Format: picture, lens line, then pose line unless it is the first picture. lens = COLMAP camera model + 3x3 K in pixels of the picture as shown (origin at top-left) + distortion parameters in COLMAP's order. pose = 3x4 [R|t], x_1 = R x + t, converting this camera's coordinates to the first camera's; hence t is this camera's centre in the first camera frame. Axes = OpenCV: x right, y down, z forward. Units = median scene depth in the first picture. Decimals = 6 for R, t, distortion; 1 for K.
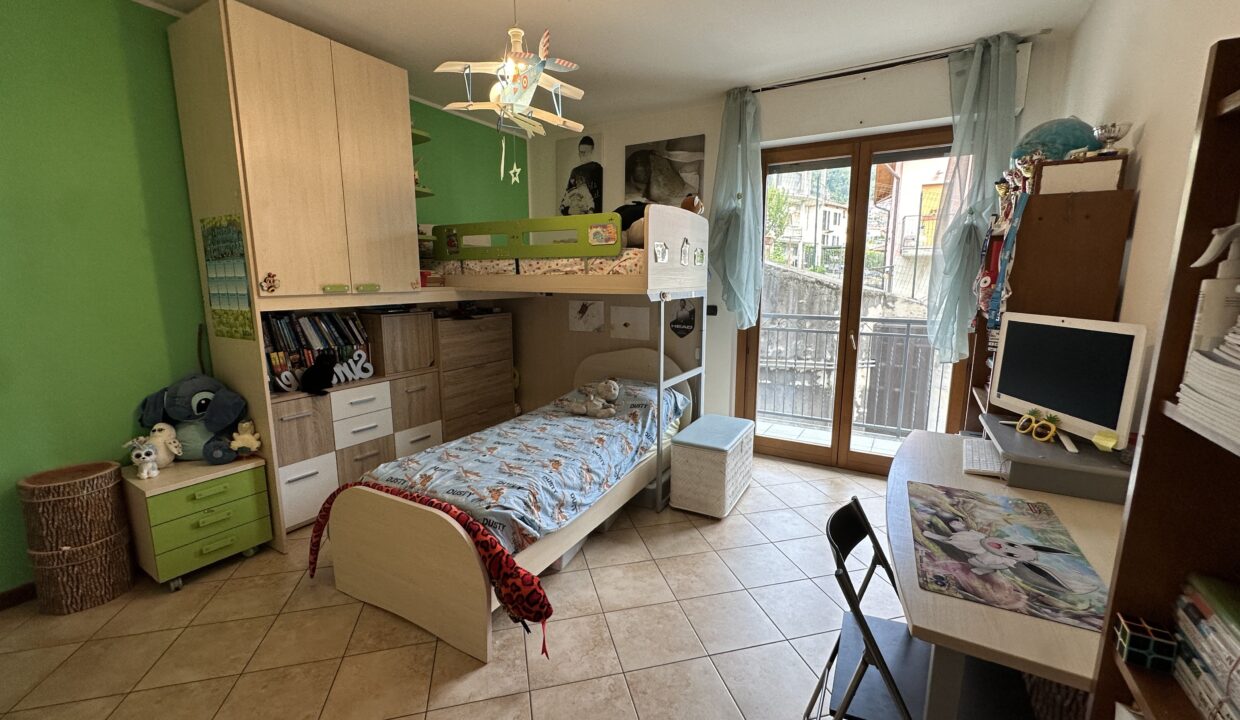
lens RADIAL K [[497.3, 0, 625.4], [0, 497.3, 361.4], [0, 0, 1]] dist [-0.004301, 0.001318]
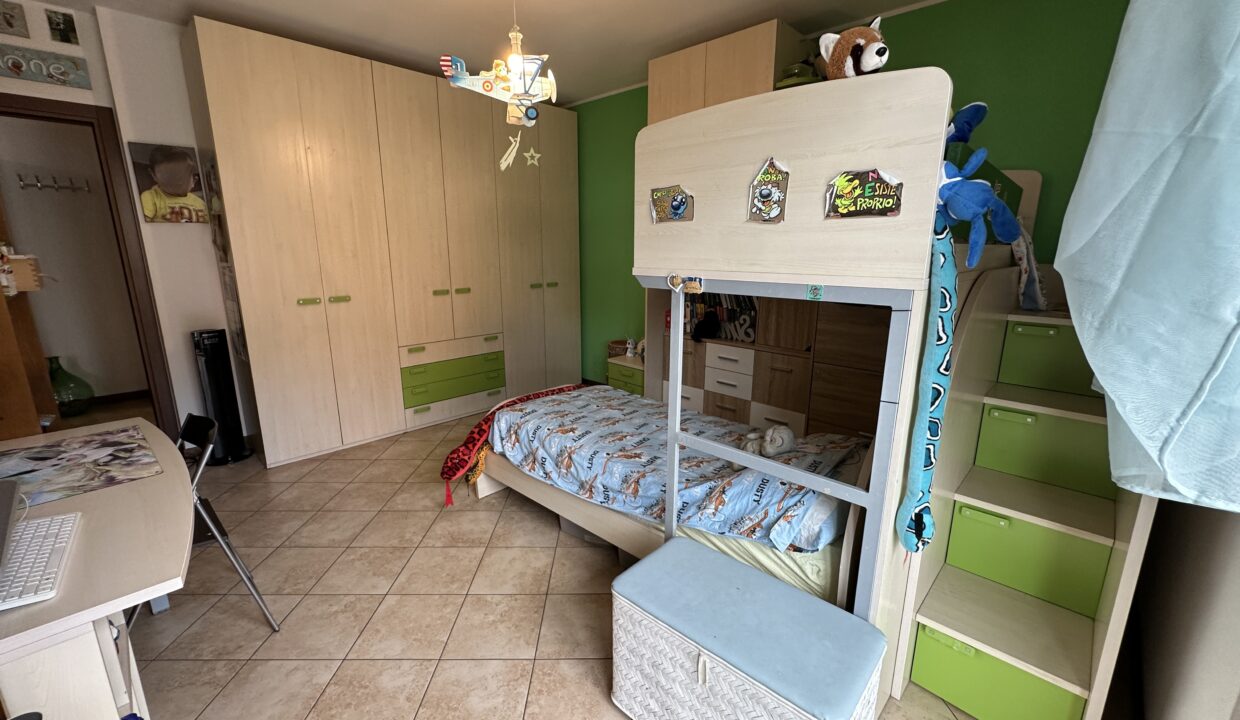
lens RADIAL K [[497.3, 0, 615.4], [0, 497.3, 361.7], [0, 0, 1]] dist [-0.004301, 0.001318]
pose [[-0.251334, 0.220955, -0.942343, 0.930575], [-0.166945, 0.949107, 0.267067, -0.267954], [0.953394, 0.224442, -0.201656, 1.530557]]
